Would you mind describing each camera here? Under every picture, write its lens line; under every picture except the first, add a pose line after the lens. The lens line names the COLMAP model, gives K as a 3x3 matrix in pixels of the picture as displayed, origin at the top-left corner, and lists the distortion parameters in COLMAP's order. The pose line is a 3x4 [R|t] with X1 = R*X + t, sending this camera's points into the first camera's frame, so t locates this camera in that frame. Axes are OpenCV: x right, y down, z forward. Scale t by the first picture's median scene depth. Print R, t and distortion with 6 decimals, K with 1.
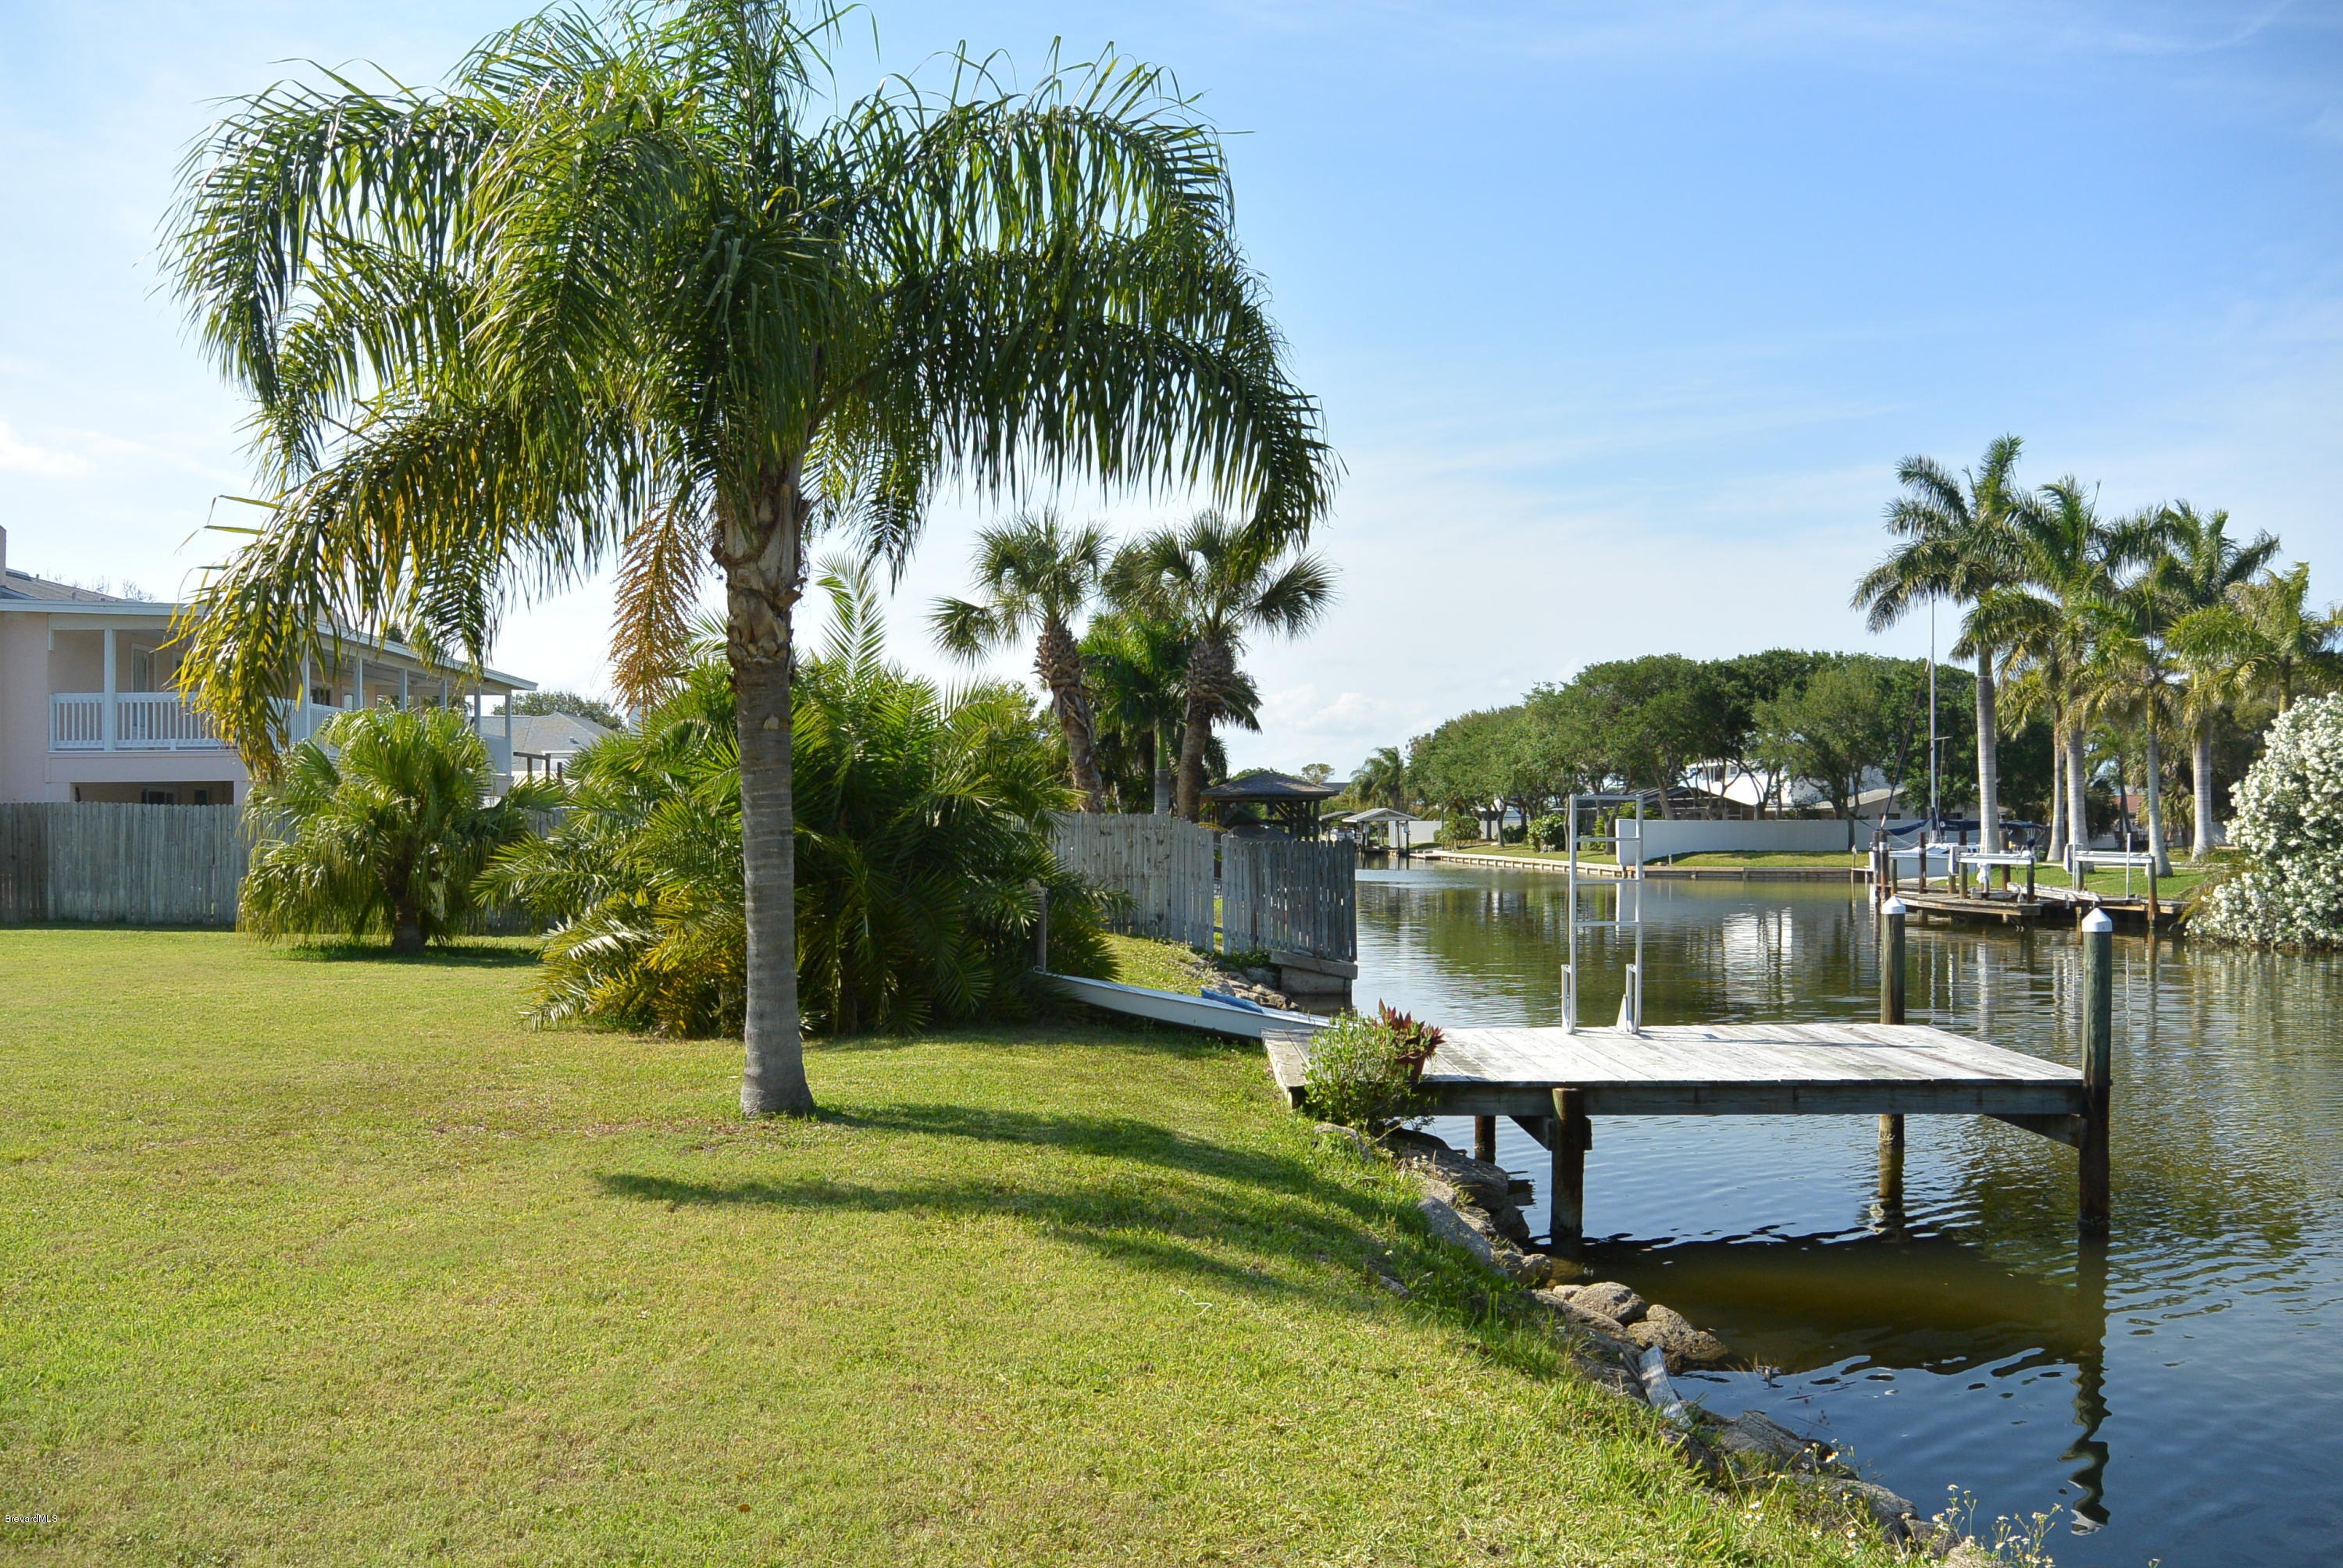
lens RADIAL K [[2020.2, 0, 1150.5], [0, 2020.2, 785.9], [0, 0, 1]] dist [-0.111140, 0.065633]
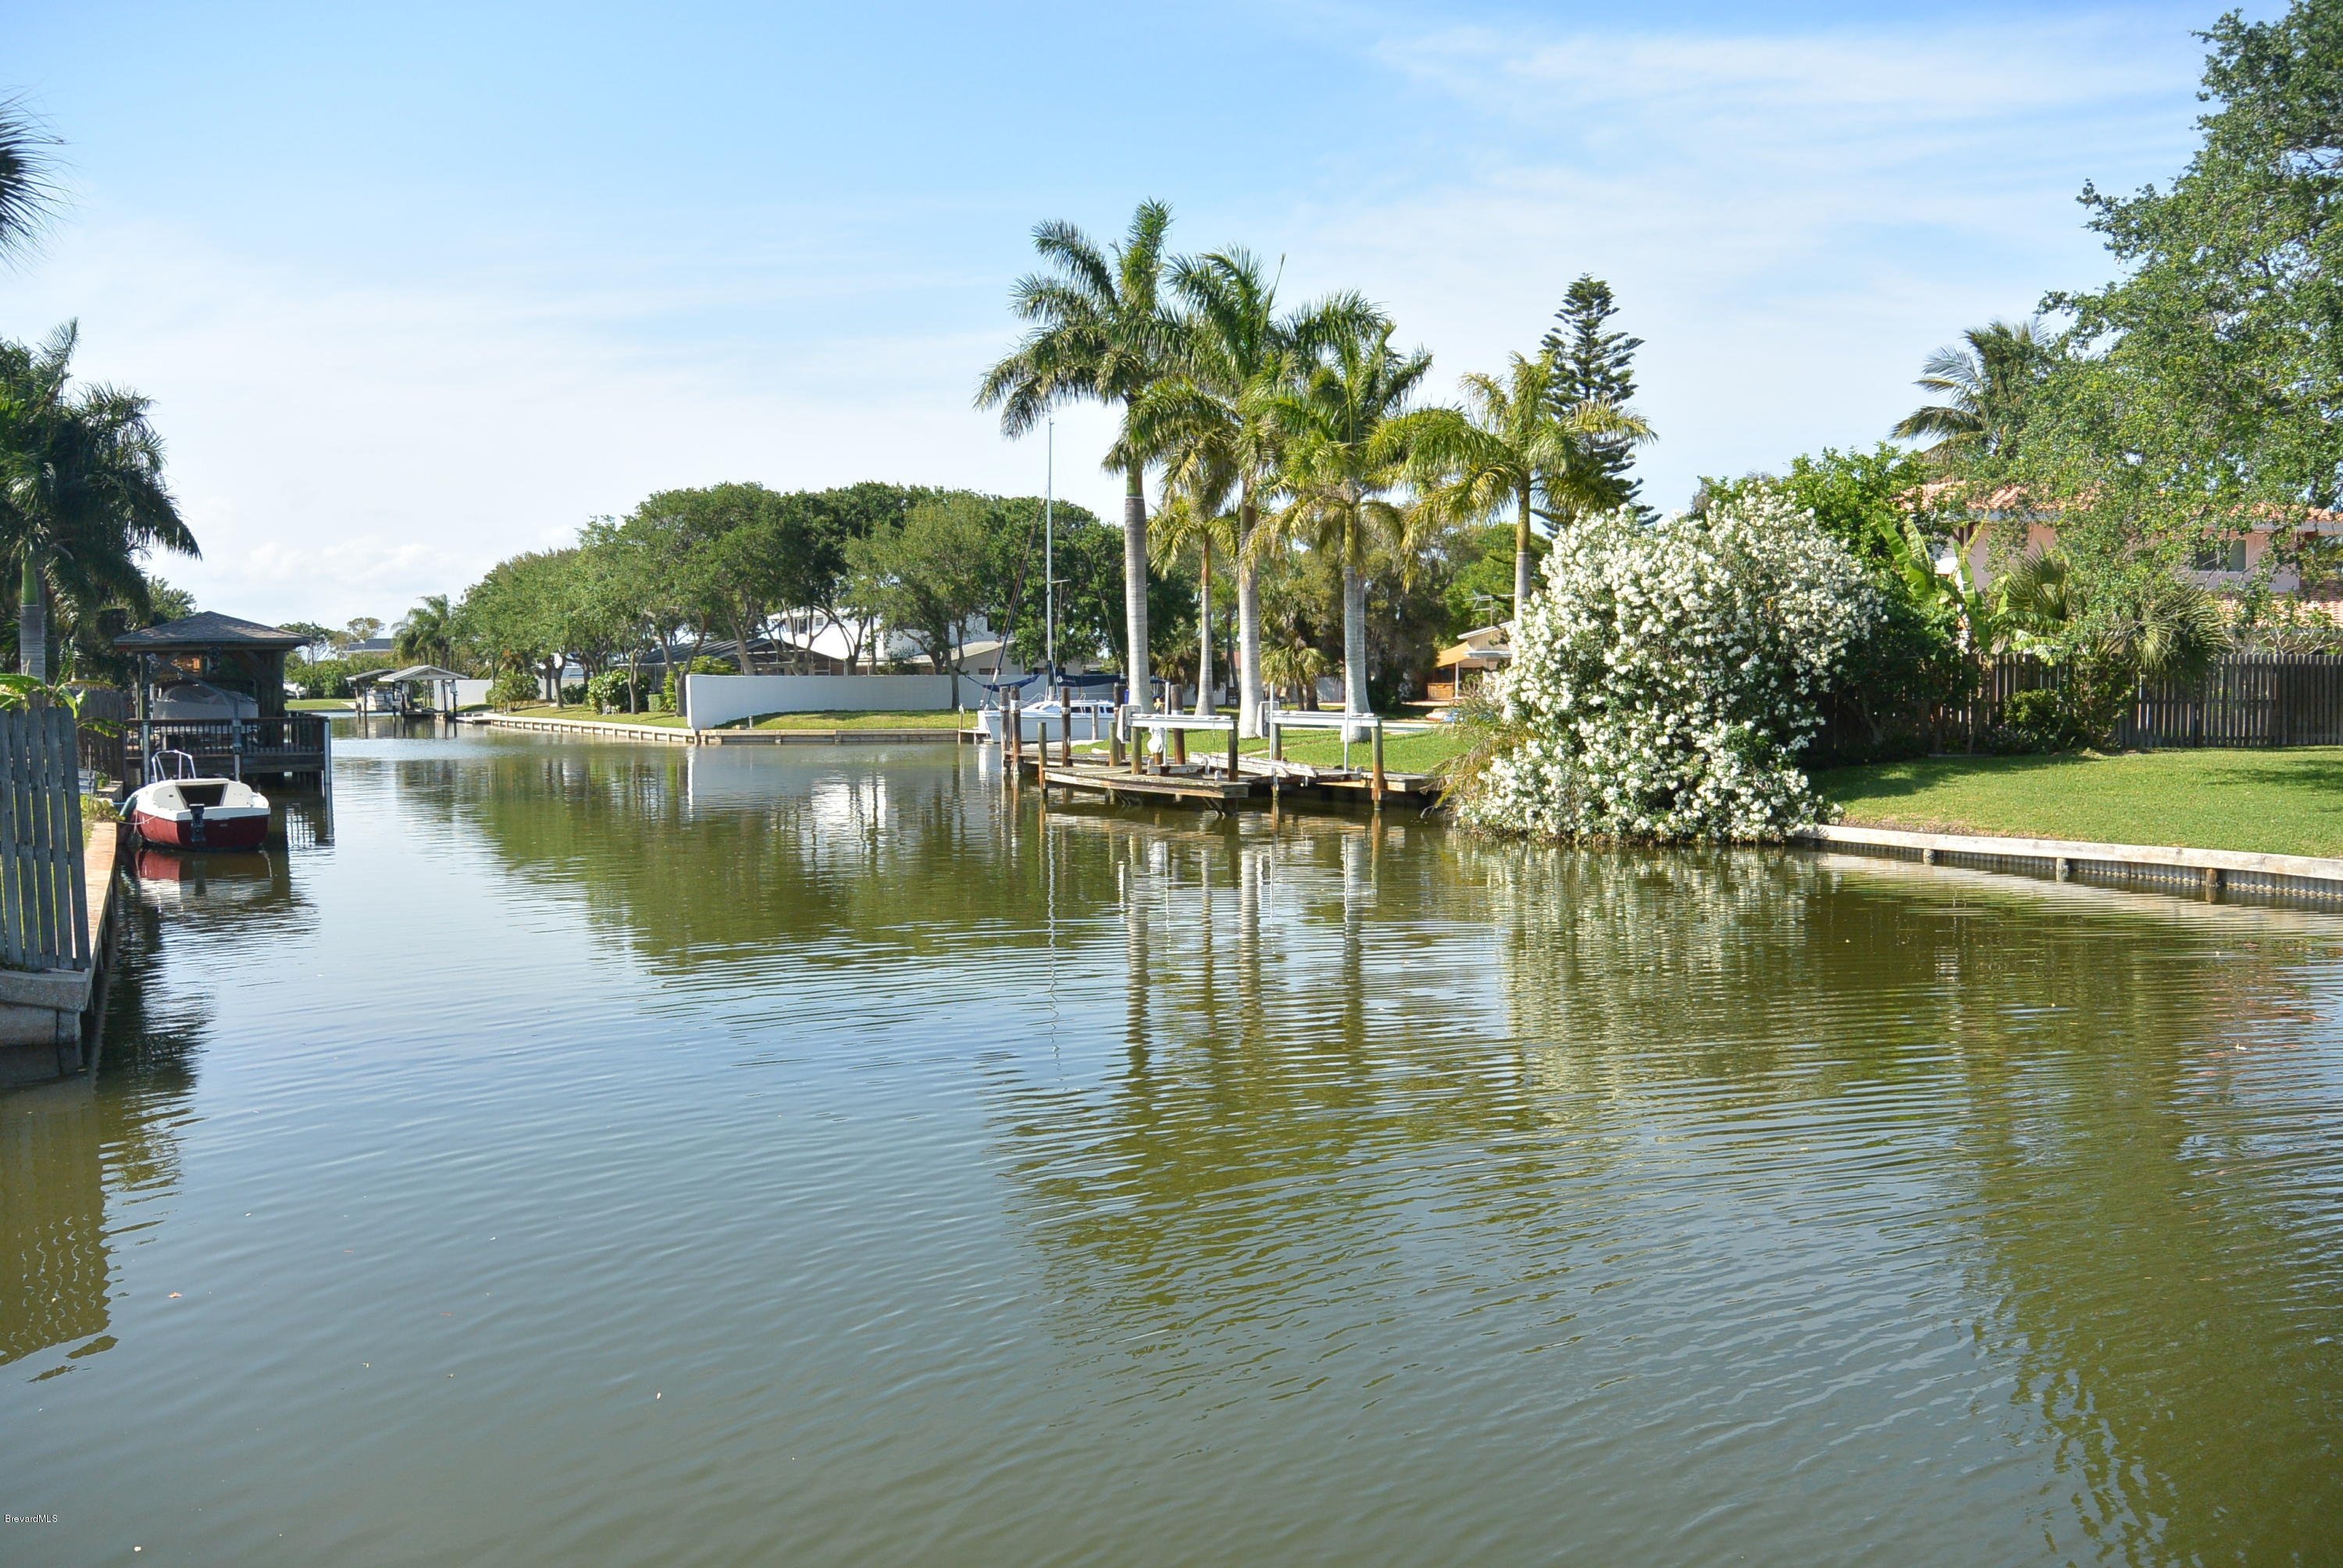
lens RADIAL K [[2020.2, 0, 1192.4], [0, 2020.2, 847.3], [0, 0, 1]] dist [-0.111140, 0.065633]
pose [[0.891966, -0.039822, 0.450345, 0.042101], [-0.005743, 0.995035, 0.099362, 0.003987], [-0.452065, -0.091214, 0.887309, 0.162552]]
